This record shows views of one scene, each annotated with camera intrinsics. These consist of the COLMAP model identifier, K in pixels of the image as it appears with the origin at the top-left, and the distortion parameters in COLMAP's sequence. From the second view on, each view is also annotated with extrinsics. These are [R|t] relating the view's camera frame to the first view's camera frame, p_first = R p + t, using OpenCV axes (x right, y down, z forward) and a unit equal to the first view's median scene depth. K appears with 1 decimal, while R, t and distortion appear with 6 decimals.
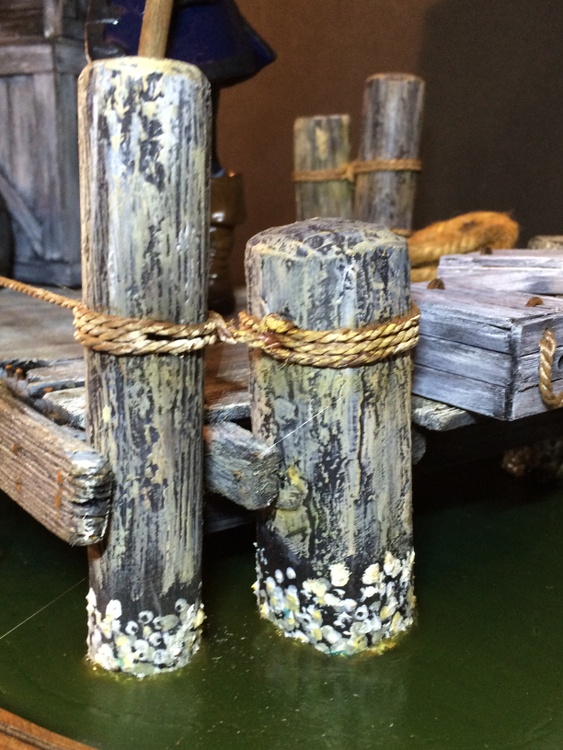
lens RADIAL K [[849.0, 0, 280.1], [0, 849.0, 373.3], [0, 0, 1]] dist [0.039187, 0.000000]
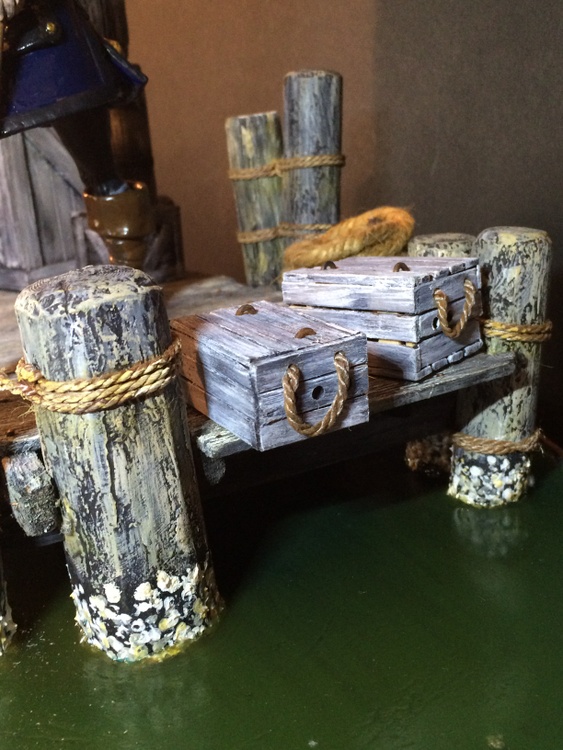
lens RADIAL K [[849.0, 0, 284.3], [0, 849.0, 375.2], [0, 0, 1]] dist [0.039187, 0.000000]
pose [[0.987898, -0.031089, -0.151956, 0.460099], [0.041413, 0.997009, 0.065256, -0.107435], [0.149473, -0.070759, 0.986231, -0.042524]]
